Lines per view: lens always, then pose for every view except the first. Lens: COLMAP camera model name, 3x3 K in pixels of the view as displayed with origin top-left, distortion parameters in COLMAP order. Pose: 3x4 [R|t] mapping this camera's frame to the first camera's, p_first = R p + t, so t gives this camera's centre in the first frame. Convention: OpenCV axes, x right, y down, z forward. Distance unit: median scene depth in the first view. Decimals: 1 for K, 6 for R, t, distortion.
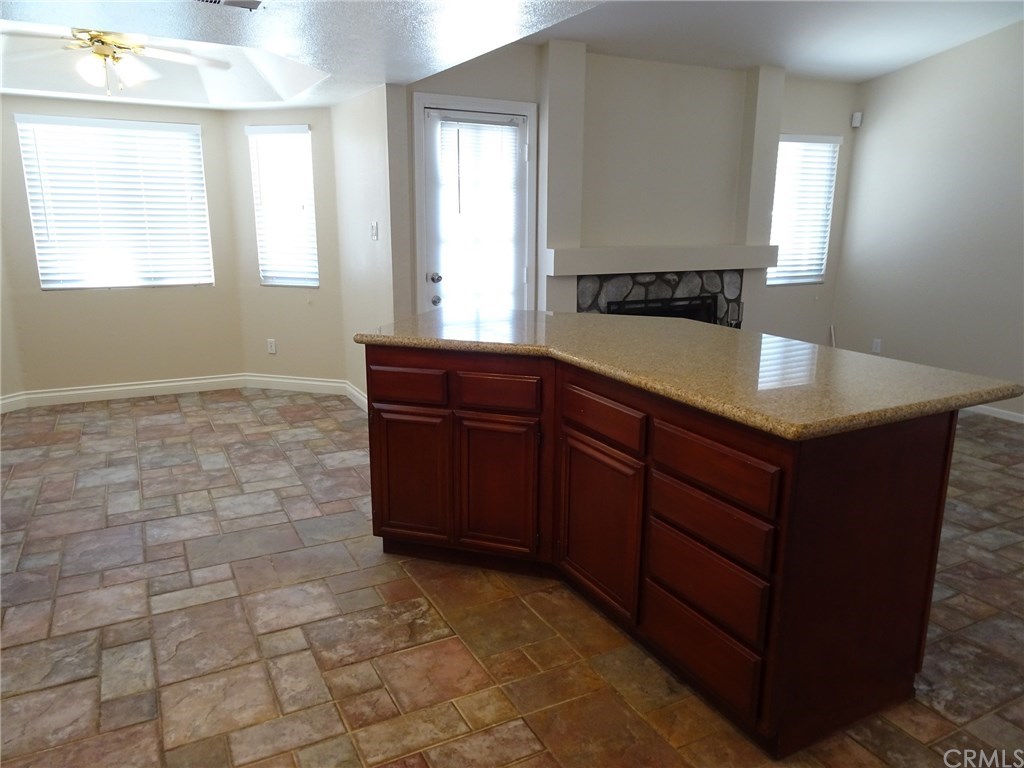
lens RADIAL K [[730.4, 0, 516.4], [0, 730.4, 386.9], [0, 0, 1]] dist [0.009661, 0.006552]
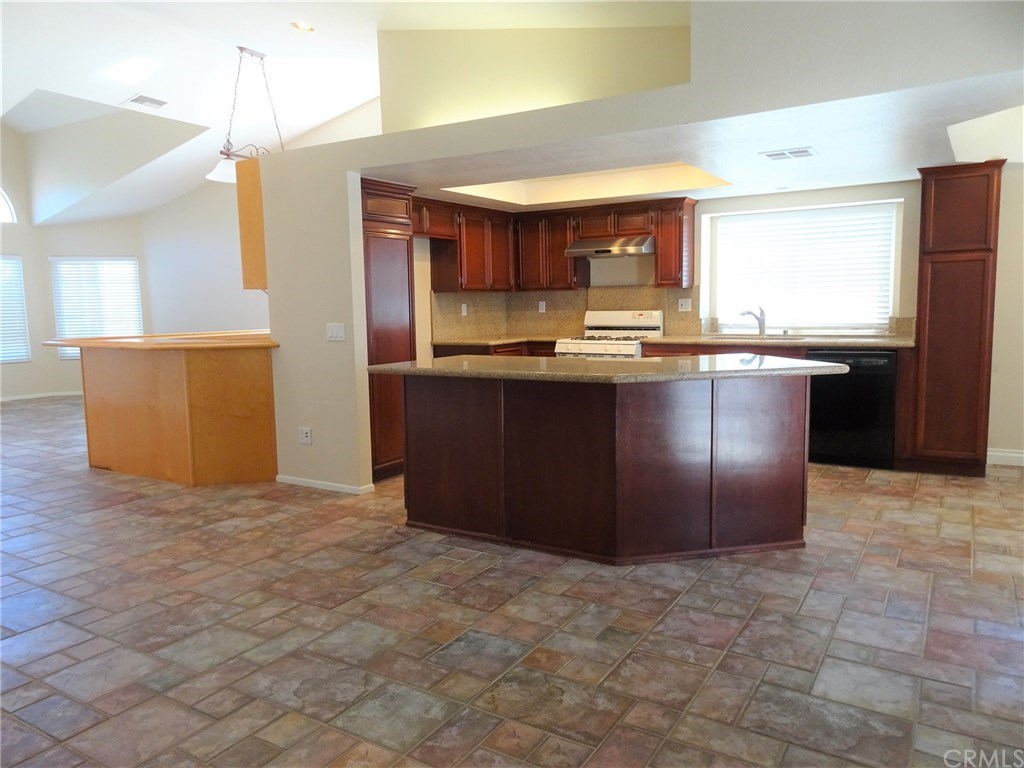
lens RADIAL K [[732.7, 0, 514.6], [0, 732.7, 385.5], [0, 0, 1]] dist [0.004680, 0.006193]
pose [[-0.861519, 0.065734, -0.503452, 0.644908], [-0.105702, 0.946636, 0.304479, -0.282439], [0.496600, 0.315531, -0.808597, 1.342063]]
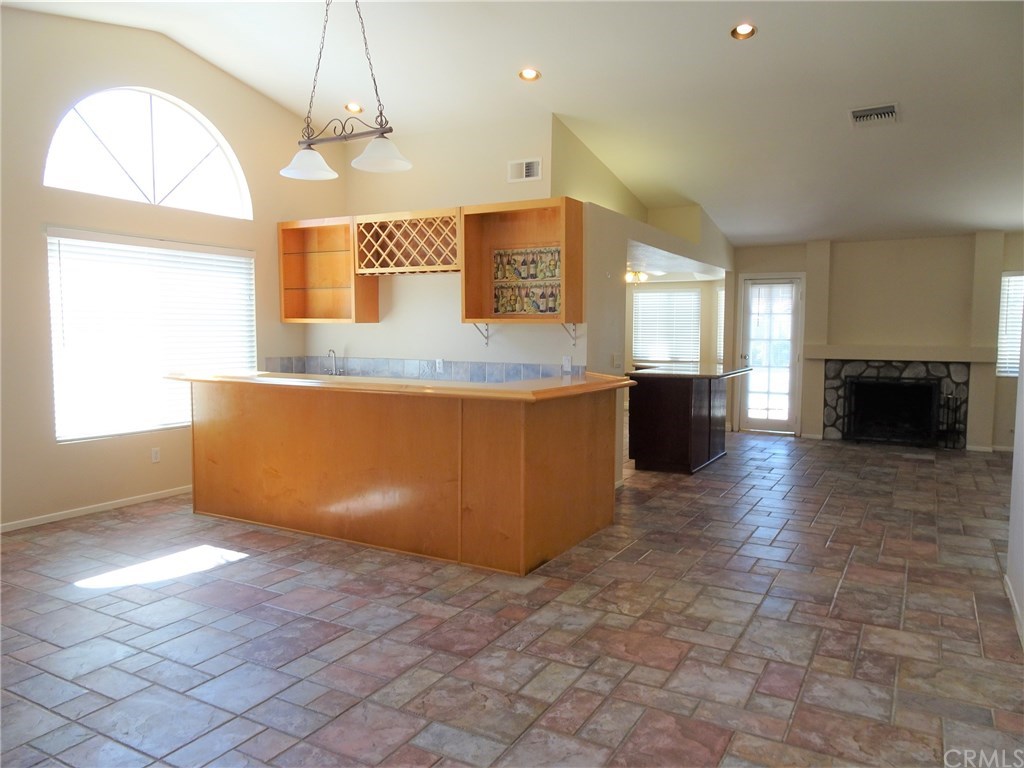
lens RADIAL K [[730.4, 0, 516.4], [0, 730.4, 386.9], [0, 0, 1]] dist [0.009661, 0.006552]
pose [[0.536987, 0.062855, -0.841246, 1.425010], [-0.193852, 0.979728, -0.050538, 0.183683], [0.821015, 0.190216, 0.538286, -0.707475]]
